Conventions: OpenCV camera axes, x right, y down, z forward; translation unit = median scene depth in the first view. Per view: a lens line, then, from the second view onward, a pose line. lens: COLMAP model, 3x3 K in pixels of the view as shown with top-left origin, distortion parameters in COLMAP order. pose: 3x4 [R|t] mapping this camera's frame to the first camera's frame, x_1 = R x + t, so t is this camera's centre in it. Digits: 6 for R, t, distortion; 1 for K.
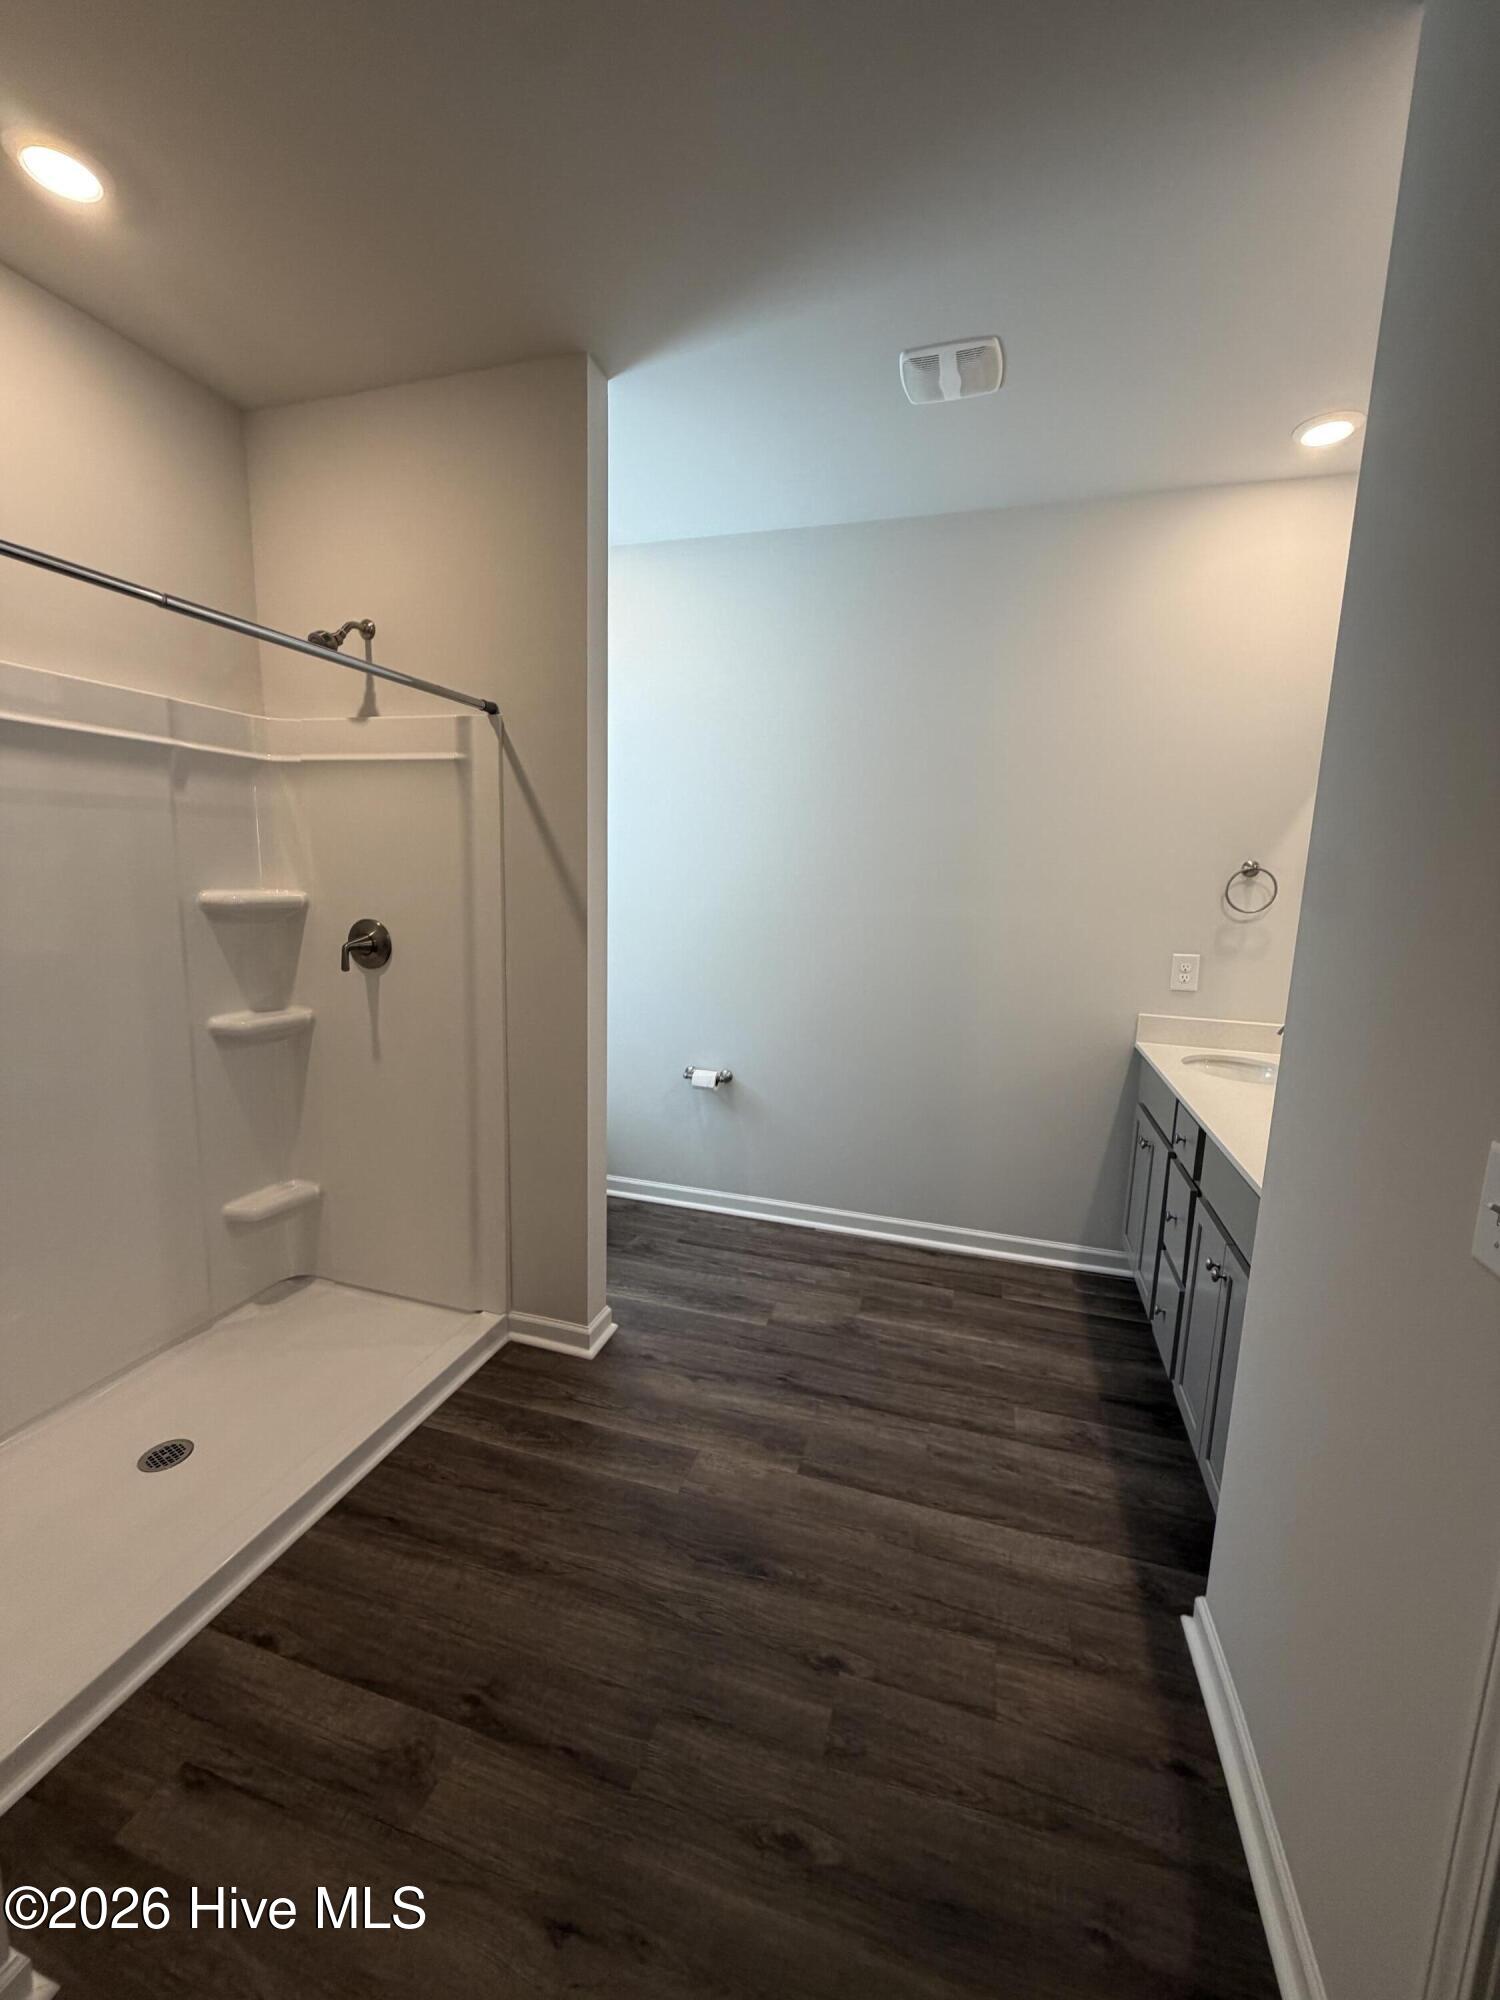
lens RADIAL K [[795.2, 0, 753.9], [0, 795.2, 993.1], [0, 0, 1]] dist [-0.000717, 0.000259]
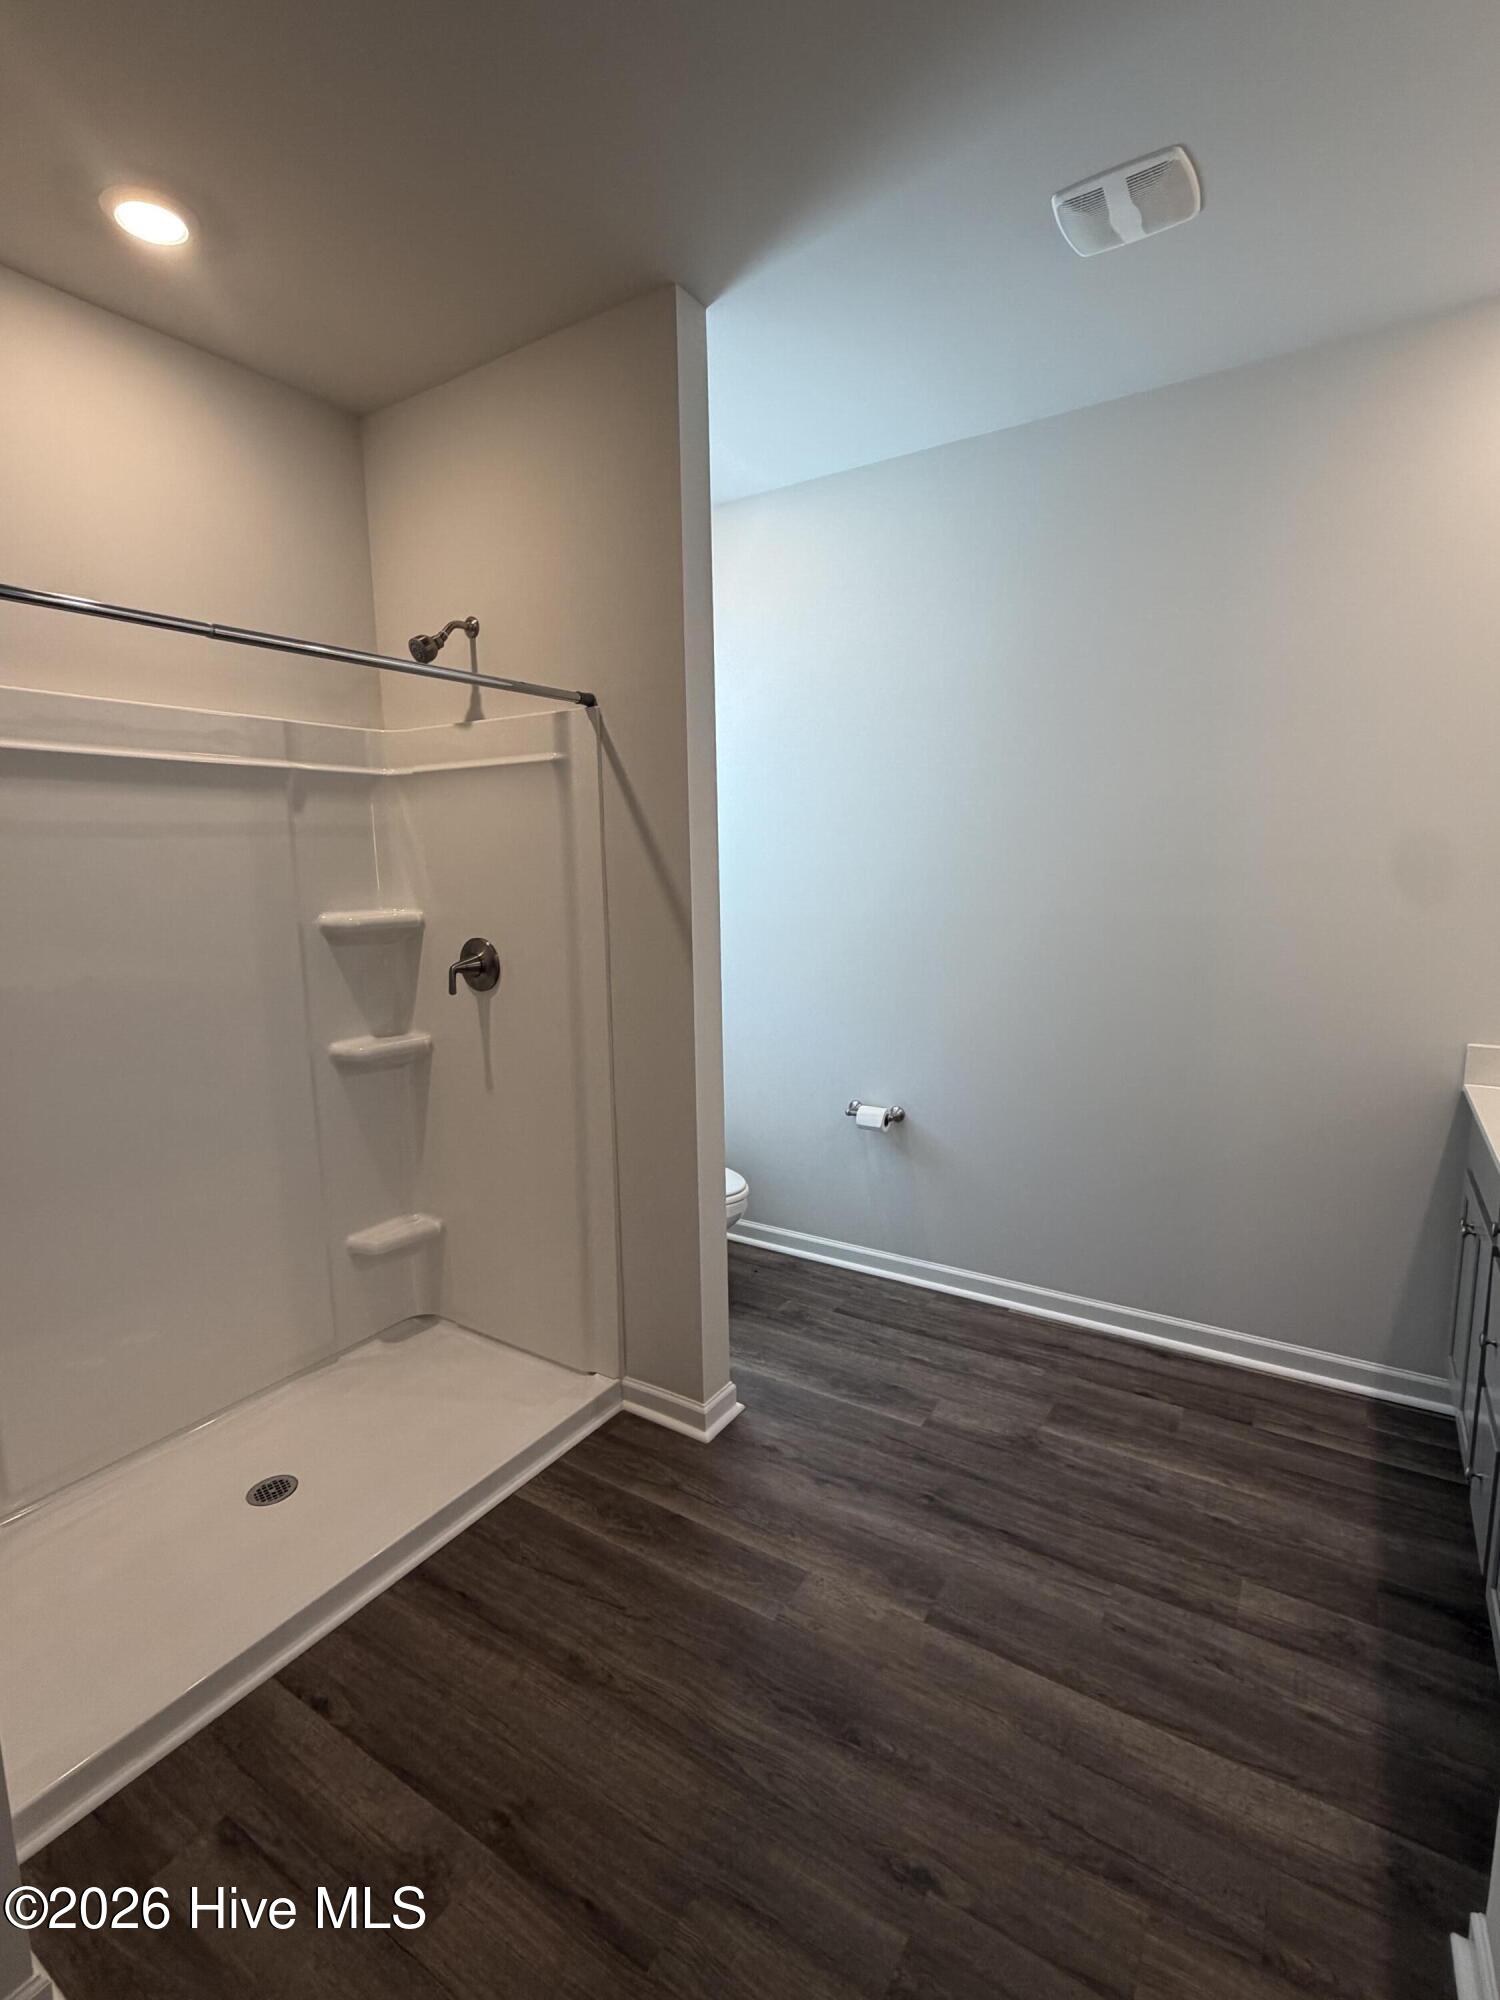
lens RADIAL K [[937.1, 0, 753.4], [0, 937.1, 997.4], [0, 0, 1]] dist [-0.001195, 0.000287]
pose [[0.961794, -0.006293, -0.273702, 0.146197], [0.004432, 0.999963, -0.007419, -0.016314], [0.273738, 0.005922, 0.961786, 0.042542]]
